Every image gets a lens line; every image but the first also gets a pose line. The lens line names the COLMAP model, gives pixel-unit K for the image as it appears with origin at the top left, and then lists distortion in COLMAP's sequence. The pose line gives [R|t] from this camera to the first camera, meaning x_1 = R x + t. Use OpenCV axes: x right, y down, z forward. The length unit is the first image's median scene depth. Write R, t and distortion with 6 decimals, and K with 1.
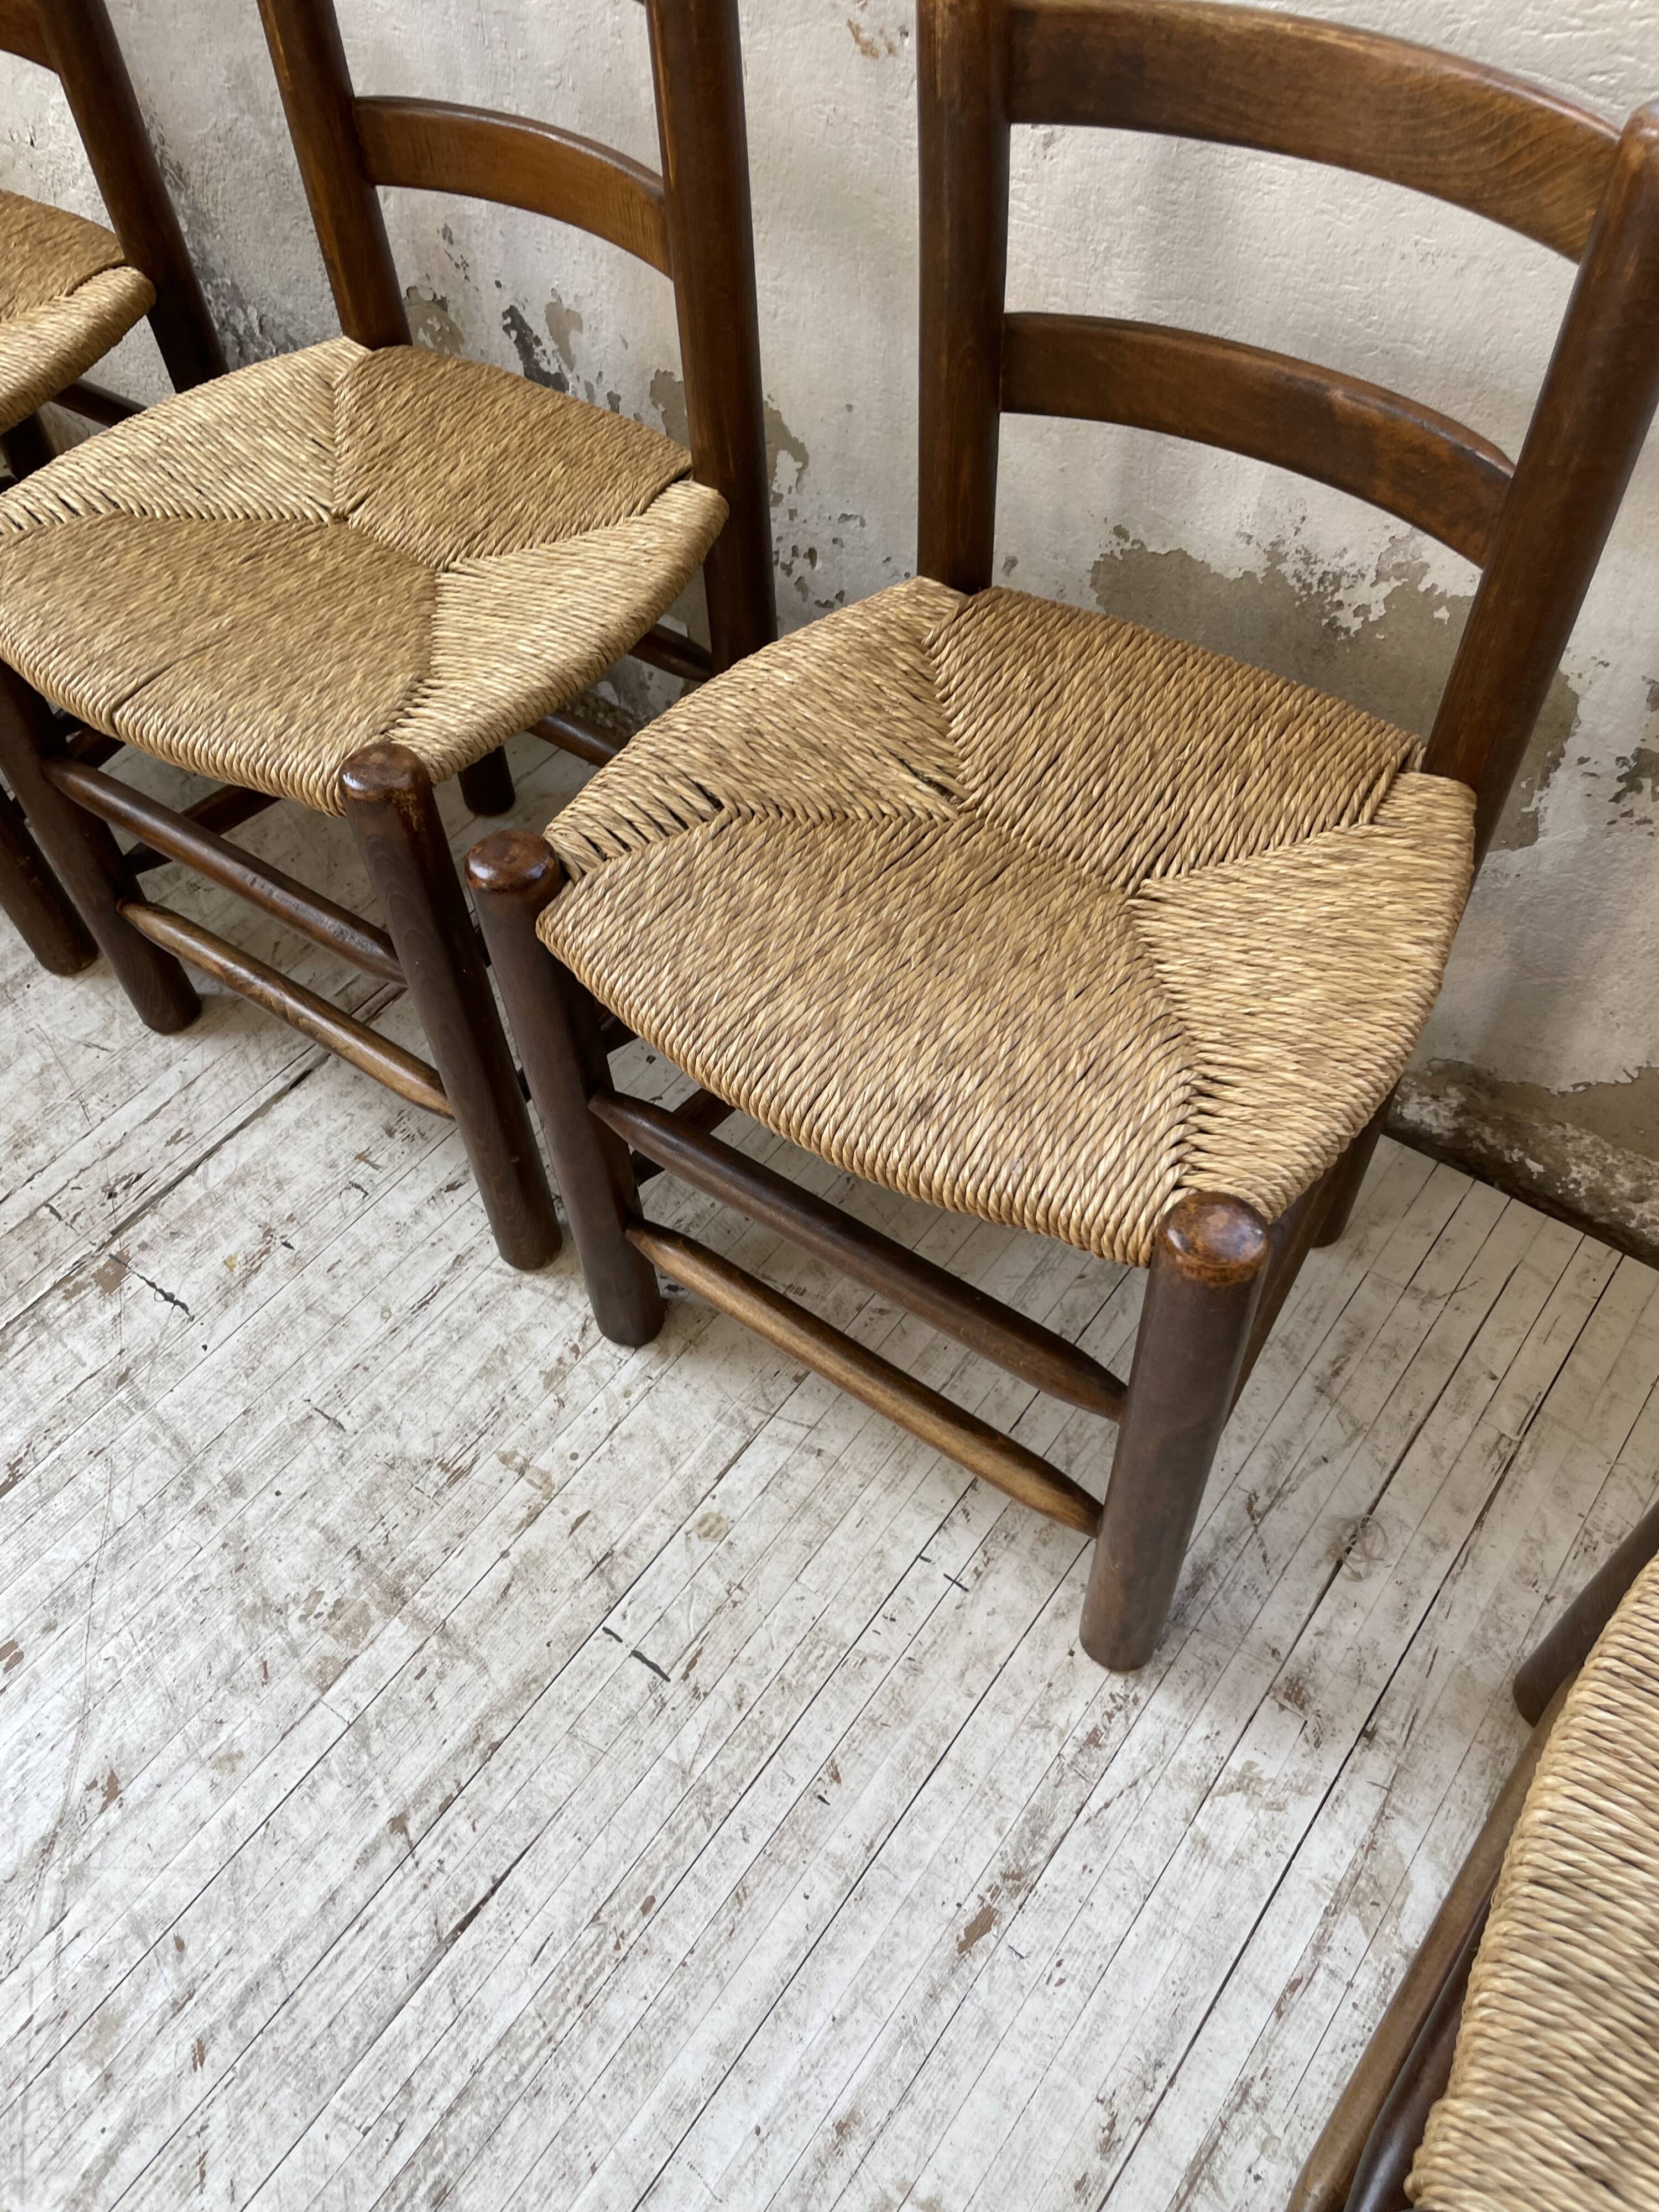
lens RADIAL K [[1695.8, 0, 847.8], [0, 1695.8, 1116.5], [0, 0, 1]] dist [0.083268, -0.119827]
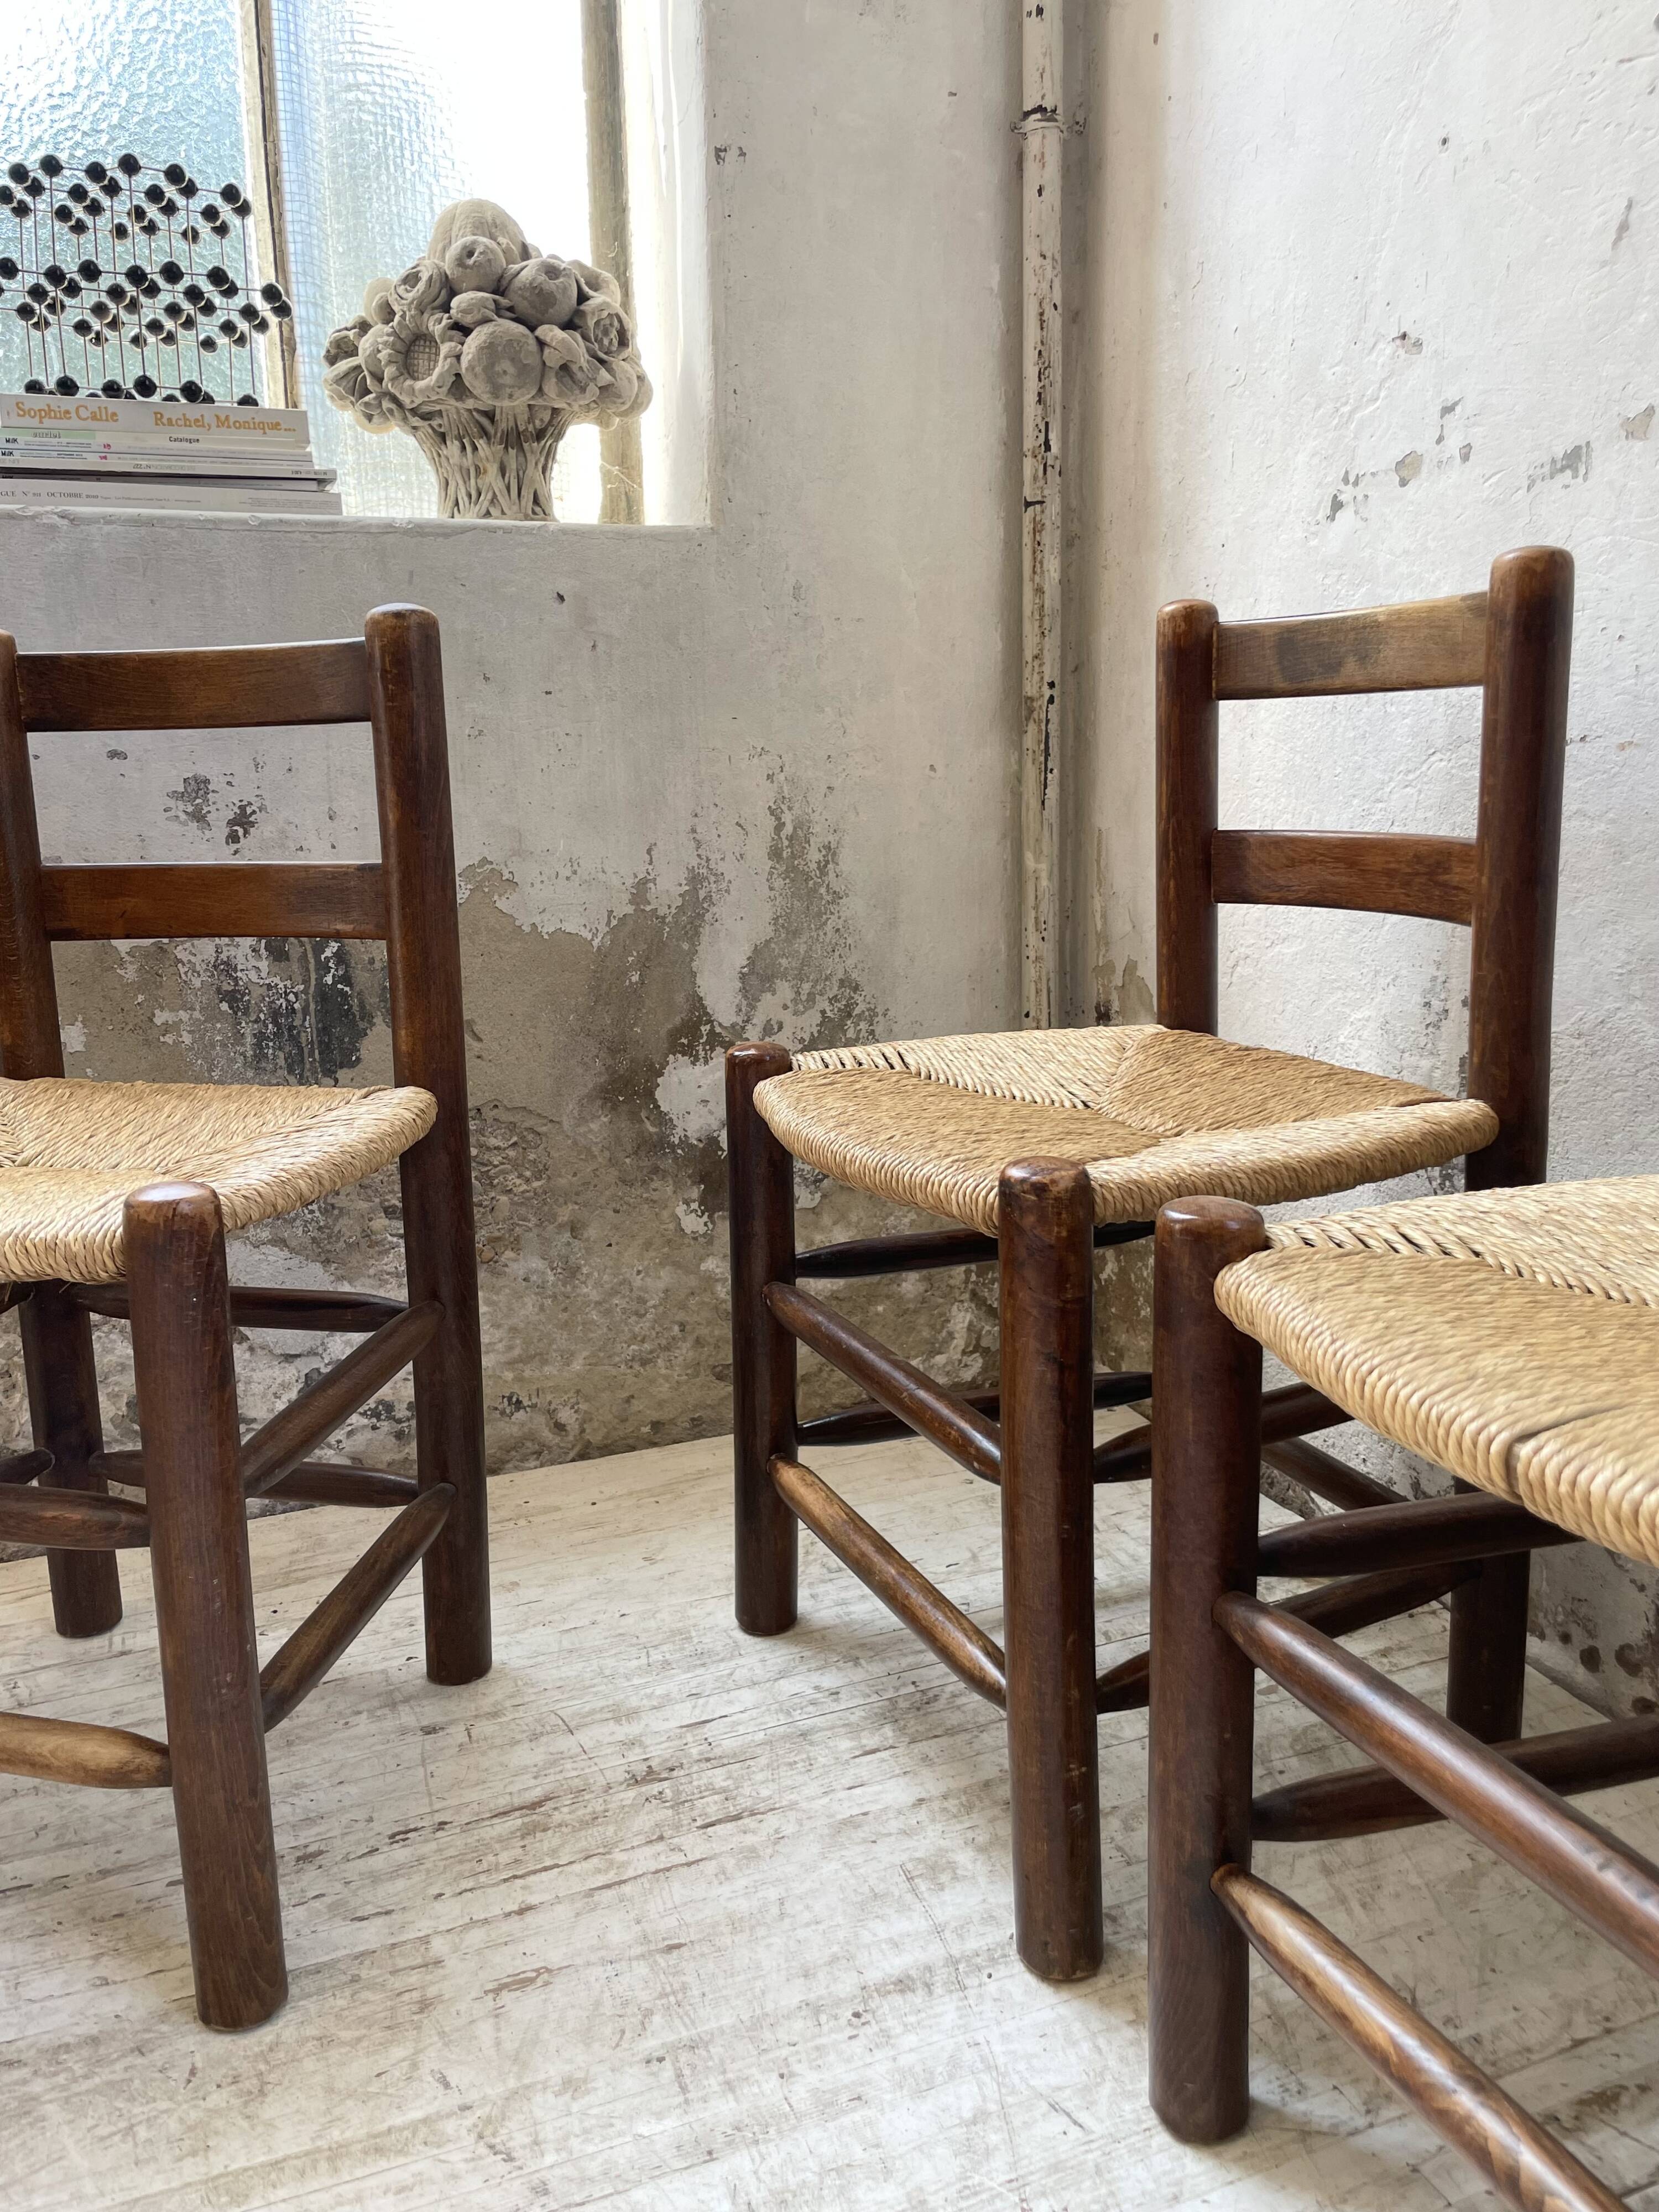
lens RADIAL K [[1687.7, 0, 818.6], [0, 1687.7, 1091.4], [0, 0, 1]] dist [0.082772, -0.120886]
pose [[0.846981, 0.109001, -0.520328, -0.297755], [-0.421336, 0.734489, -0.531979, 0.063411], [0.324189, 0.669809, 0.668025, 0.415779]]
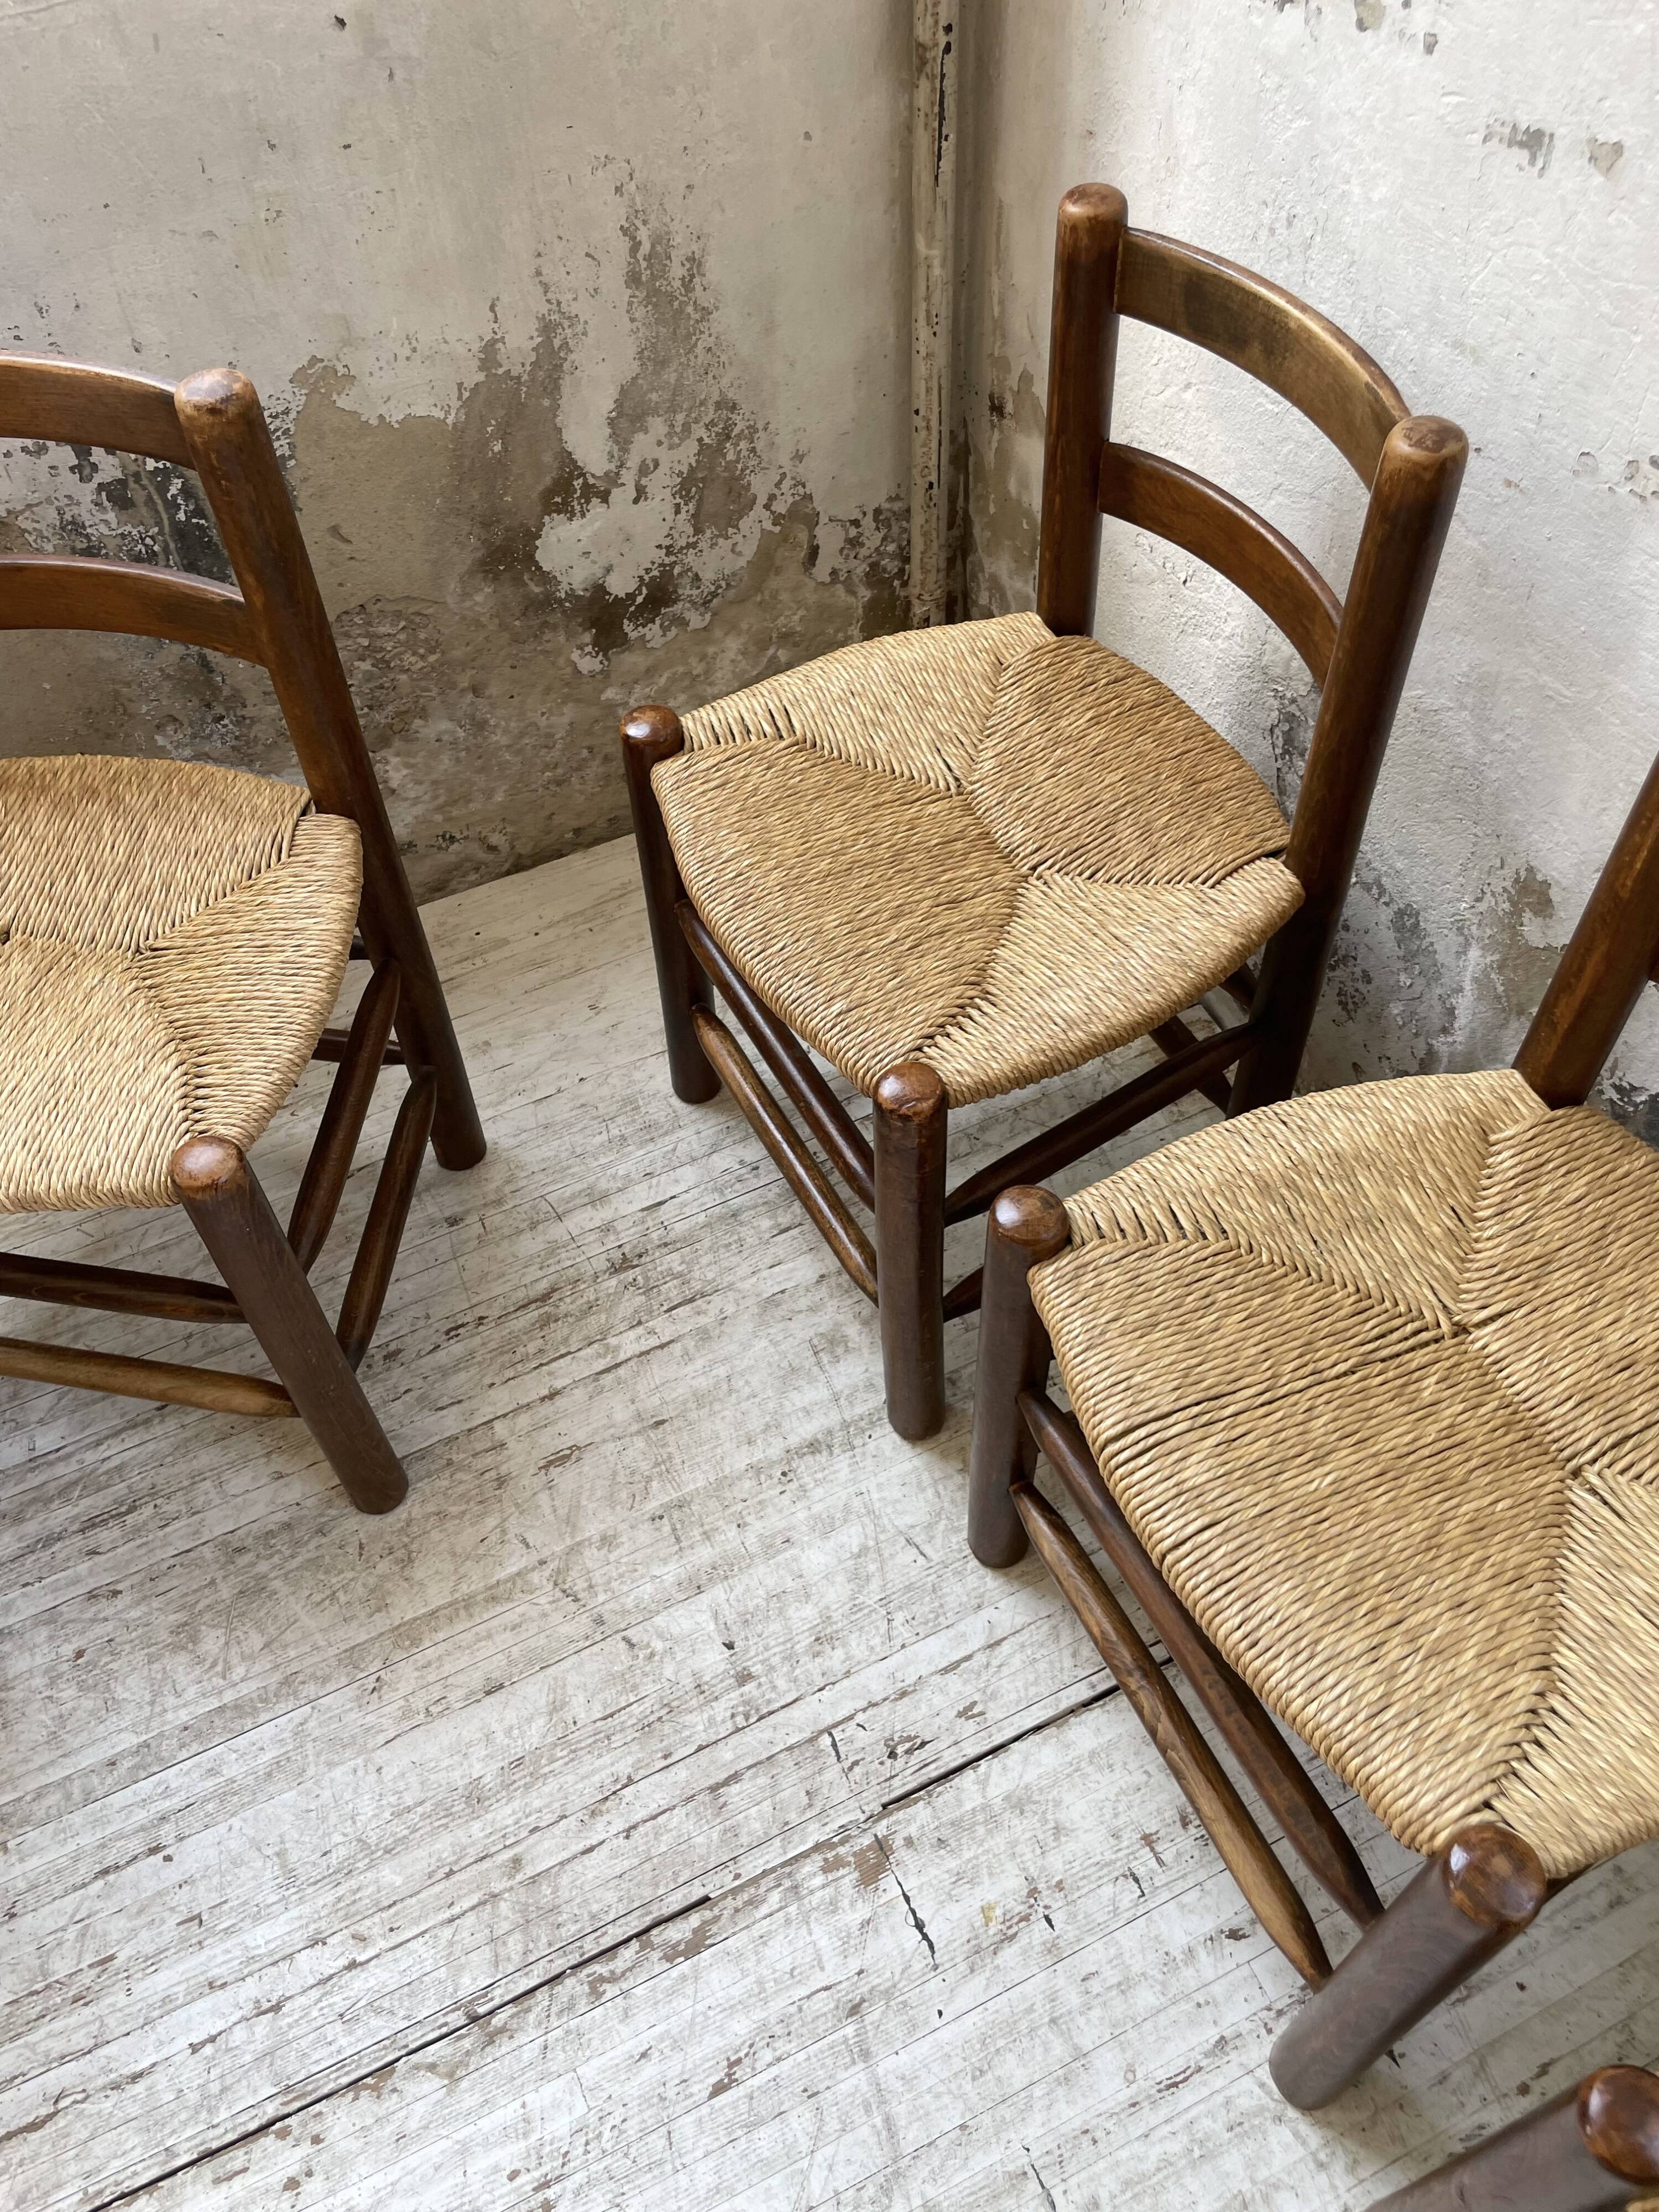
lens RADIAL K [[1687.7, 0, 807.2], [0, 1687.7, 1112.6], [0, 0, 1]] dist [0.082772, -0.120886]
pose [[0.880691, 0.368167, -0.298055, -0.369302], [-0.363988, 0.928649, 0.071586, -0.390735], [0.303144, 0.045443, 0.951861, 0.072961]]
